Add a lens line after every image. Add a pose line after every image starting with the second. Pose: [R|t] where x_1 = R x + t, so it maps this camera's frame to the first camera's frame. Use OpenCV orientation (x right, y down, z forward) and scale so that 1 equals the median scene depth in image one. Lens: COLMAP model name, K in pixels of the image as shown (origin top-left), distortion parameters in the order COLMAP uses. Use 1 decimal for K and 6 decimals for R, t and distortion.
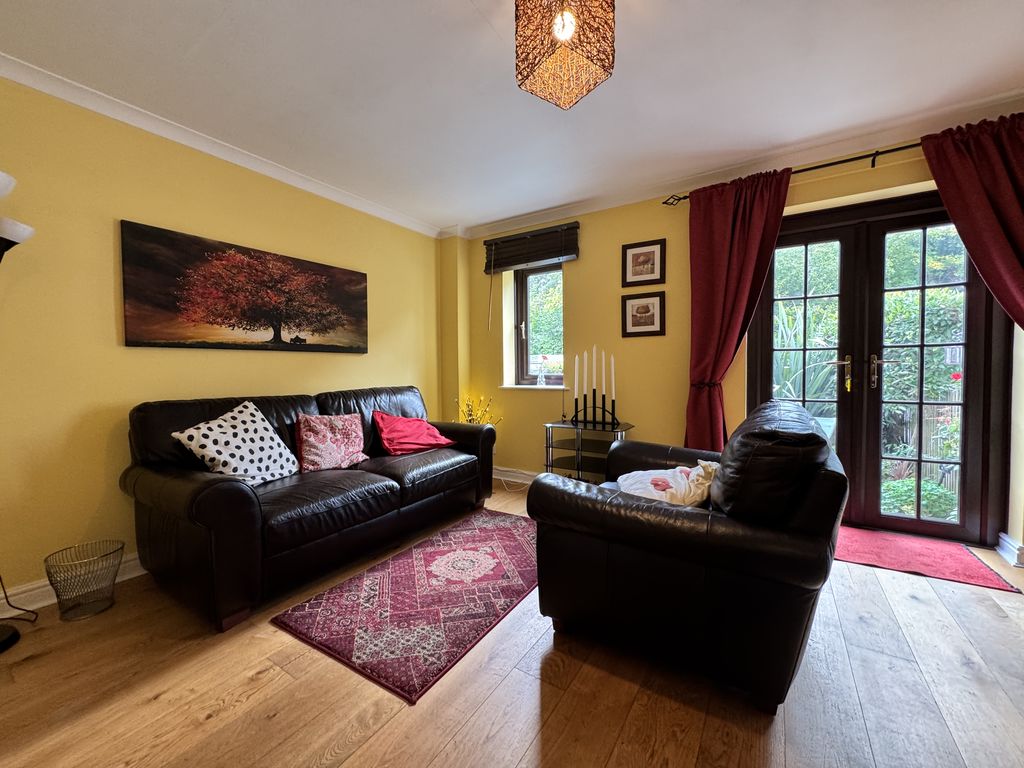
lens RADIAL K [[408.4, 0, 513.5], [0, 408.4, 383.7], [0, 0, 1]] dist [-0.002158, -0.000060]
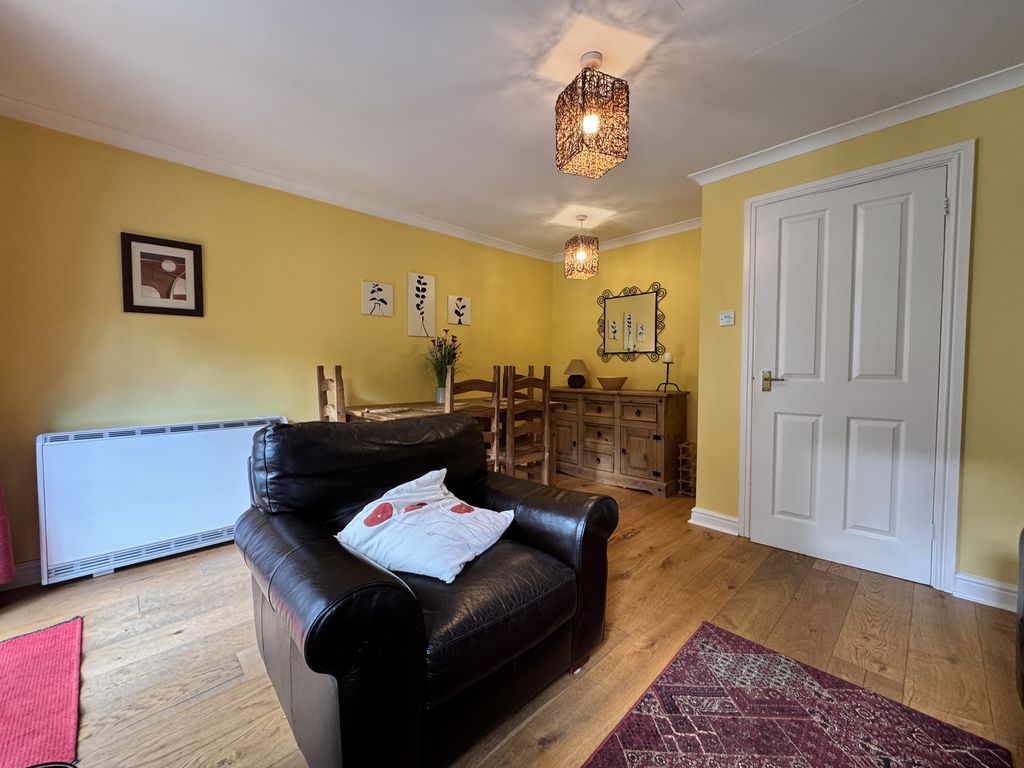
lens RADIAL K [[408.4, 0, 512.3], [0, 408.4, 381.4], [0, 0, 1]] dist [-0.002158, -0.000060]
pose [[-0.972169, 0.002741, 0.234265, 0.024607], [0.019295, 0.997471, 0.068402, -0.051626], [-0.233485, 0.071018, -0.969763, 1.019734]]
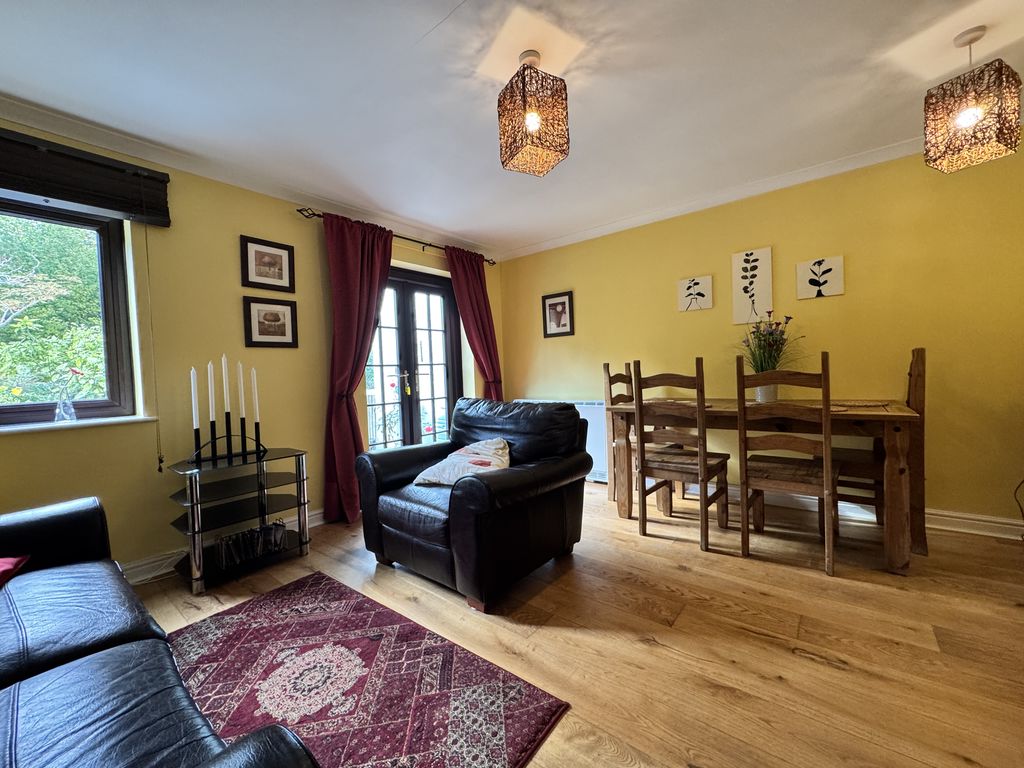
lens RADIAL K [[408.4, 0, 513.0], [0, 408.4, 382.3], [0, 0, 1]] dist [-0.002158, -0.000060]
pose [[0.108762, -0.019004, 0.993886, -0.525477], [0.073001, 0.997270, 0.011080, -0.012773], [-0.991384, 0.071350, 0.109852, 0.409525]]
